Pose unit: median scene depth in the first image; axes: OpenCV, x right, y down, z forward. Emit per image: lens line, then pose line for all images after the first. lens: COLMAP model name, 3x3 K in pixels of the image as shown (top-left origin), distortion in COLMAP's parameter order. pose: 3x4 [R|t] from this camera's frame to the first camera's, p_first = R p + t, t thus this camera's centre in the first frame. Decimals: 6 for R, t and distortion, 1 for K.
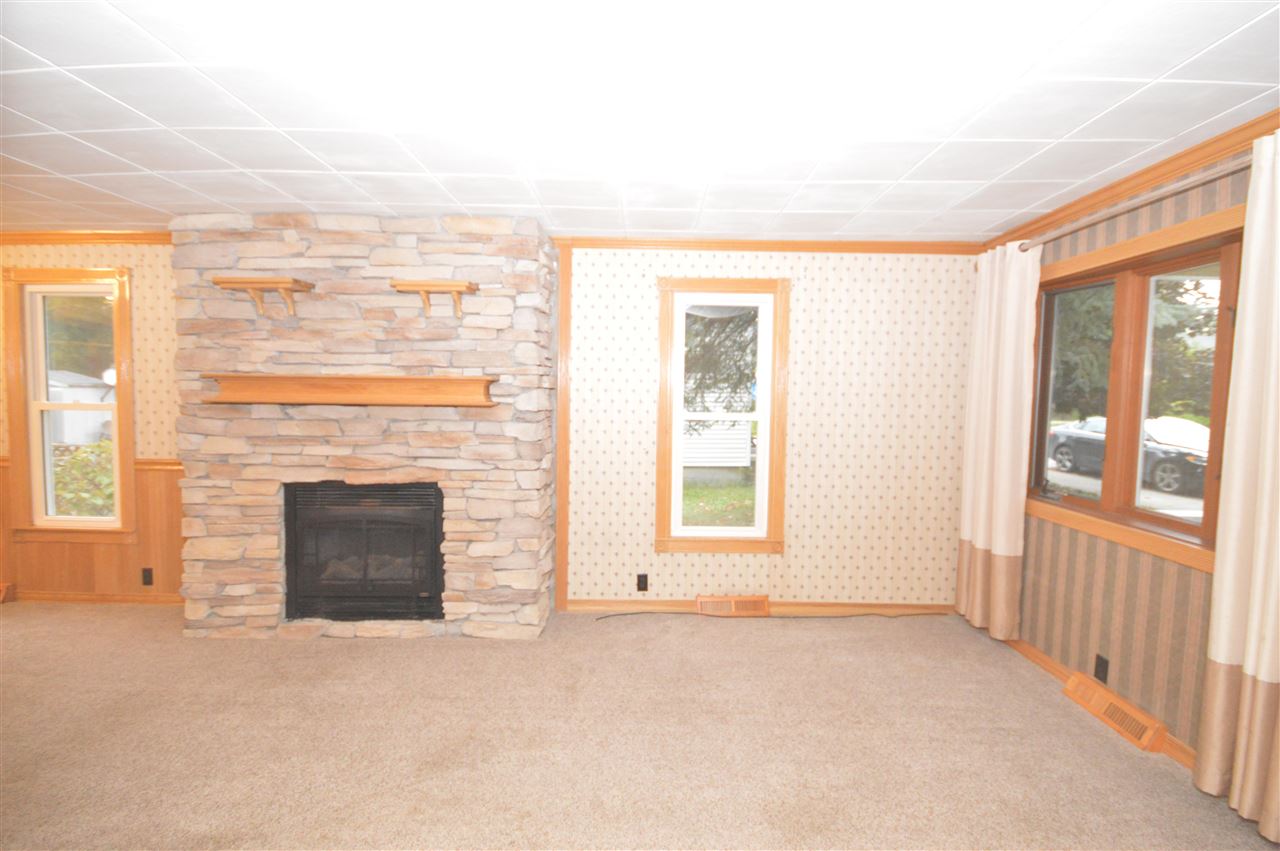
lens RADIAL K [[569.8, 0, 646.2], [0, 569.8, 423.3], [0, 0, 1]] dist [0.005957, -0.008806]
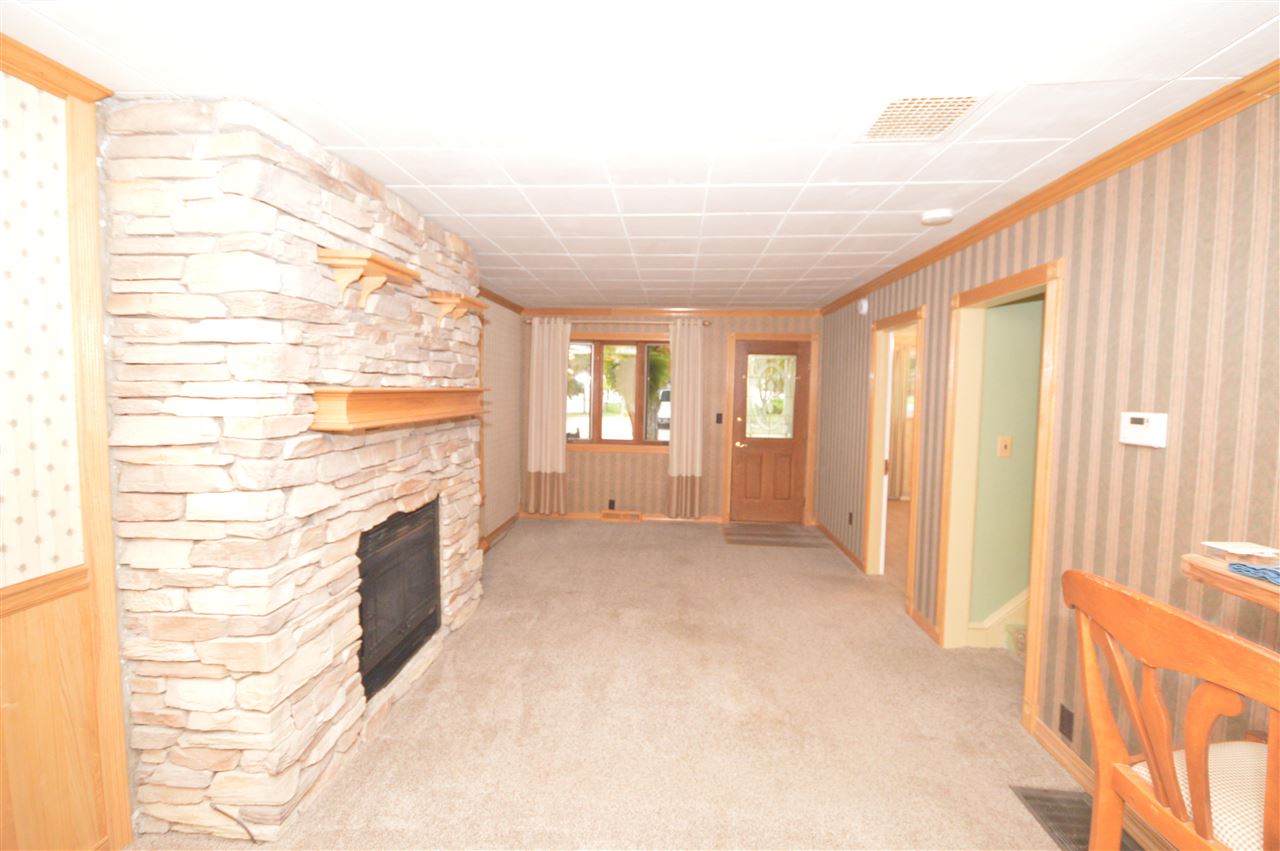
lens RADIAL K [[569.8, 0, 644.5], [0, 569.8, 422.2], [0, 0, 1]] dist [0.005957, -0.008806]
pose [[0.049091, -0.070461, 0.996306, -1.334364], [0.038239, 0.996910, 0.068619, -0.074829], [-0.998062, 0.034730, 0.051634, 0.584866]]
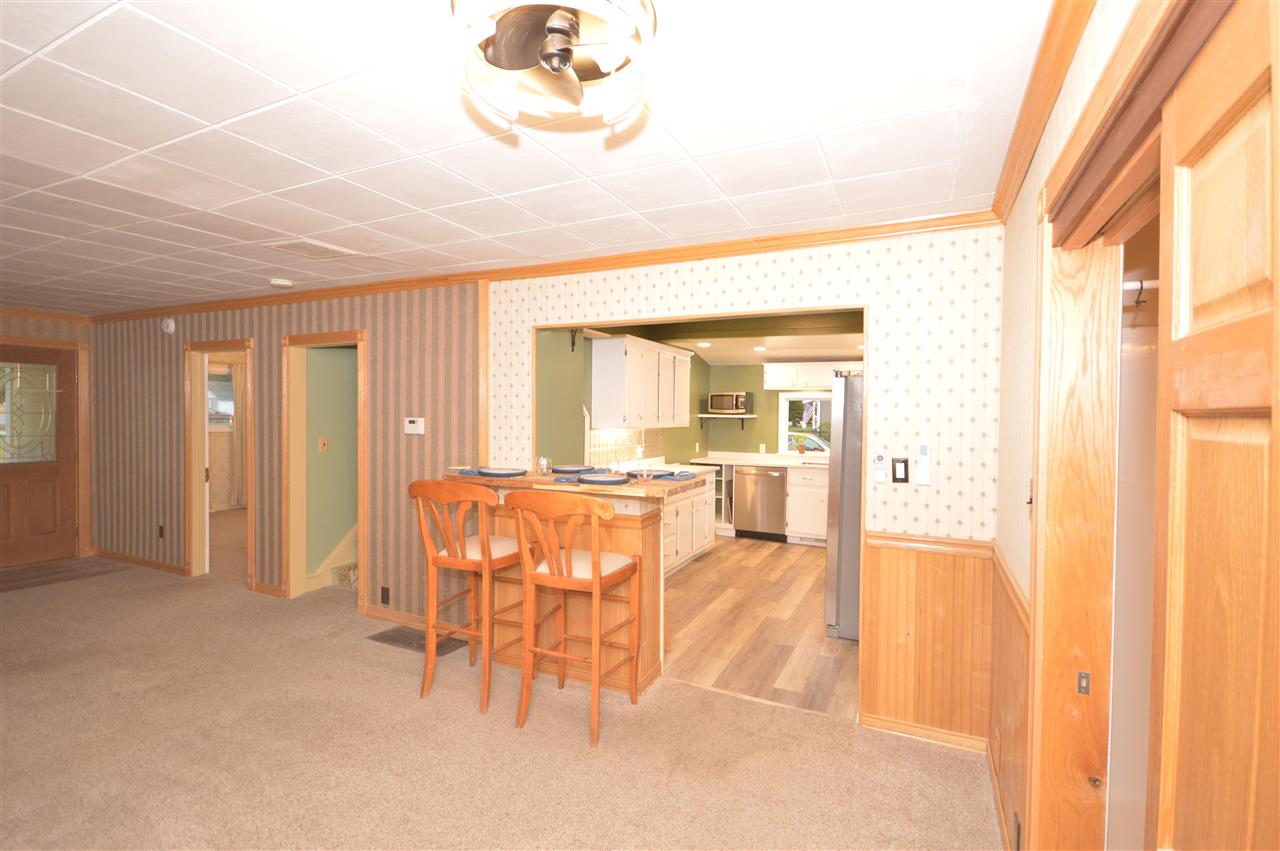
lens RADIAL K [[590.9, 0, 643.8], [0, 590.9, 424.9], [0, 0, 1]] dist [0.004812, 0.000463]
pose [[-0.903098, -0.031175, 0.428301, -1.684647], [0.002719, 0.996926, 0.078296, -0.104938], [-0.429426, 0.071874, -0.900238, 1.009872]]
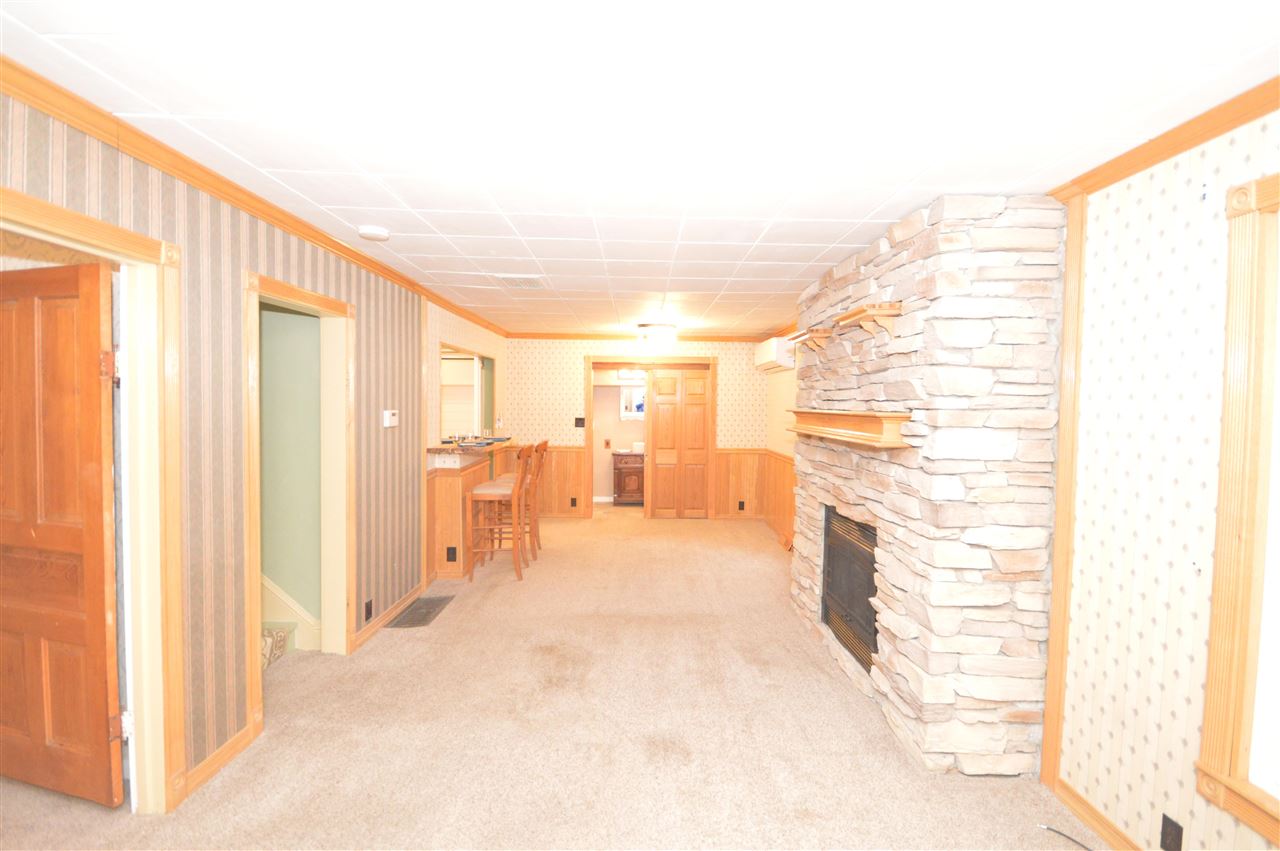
lens RADIAL K [[569.8, 0, 644.6], [0, 569.8, 424.7], [0, 0, 1]] dist [0.005957, -0.008806]
pose [[0.013825, 0.024313, -0.999609, 0.521152], [-0.067086, 0.997474, 0.023334, -0.056421], [0.997651, 0.066737, 0.015422, 0.607097]]
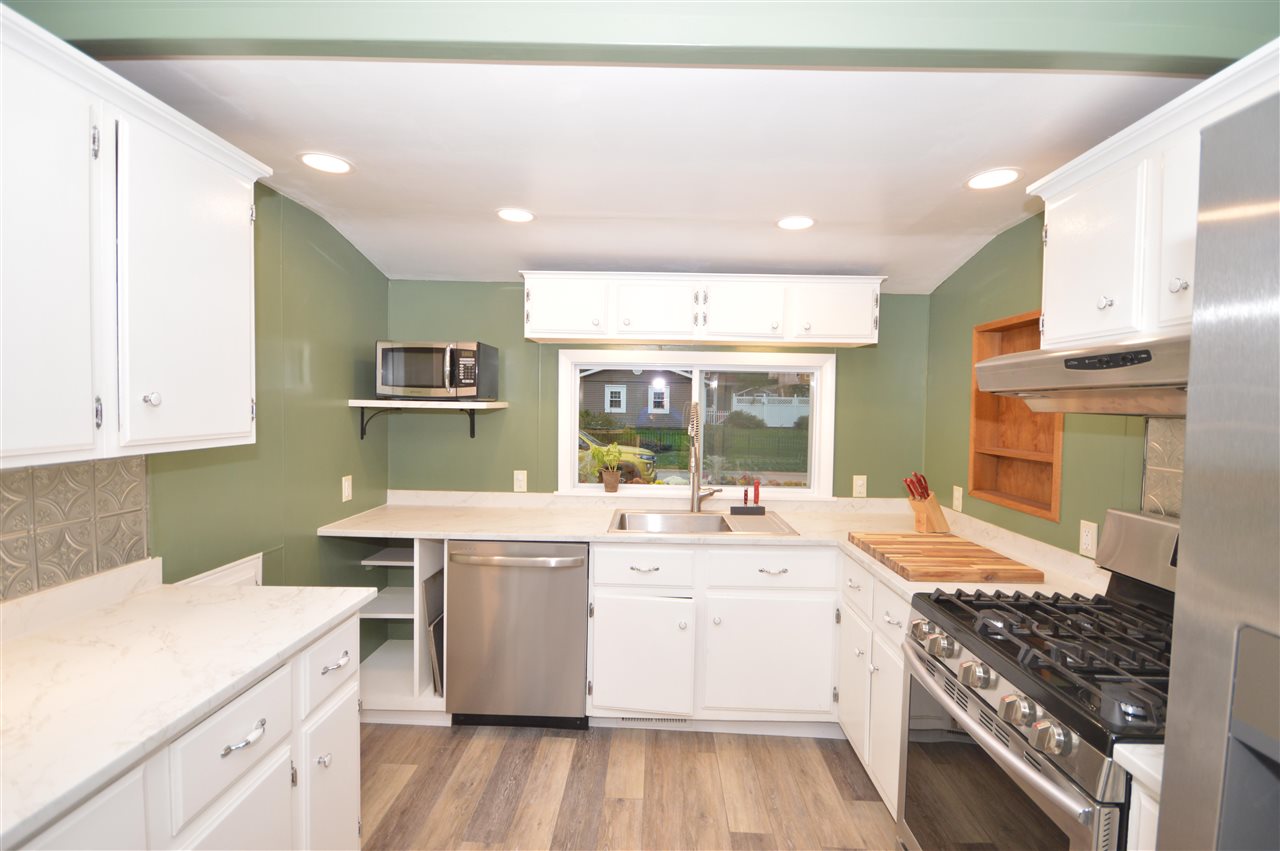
lens RADIAL K [[590.9, 0, 643.3], [0, 590.9, 426.1], [0, 0, 1]] dist [0.004812, 0.000463]
pose [[-0.999472, -0.030366, 0.011539, -1.323030], [-0.029099, 0.994808, 0.097520, -0.021838], [-0.014440, 0.097133, -0.995167, -0.323160]]
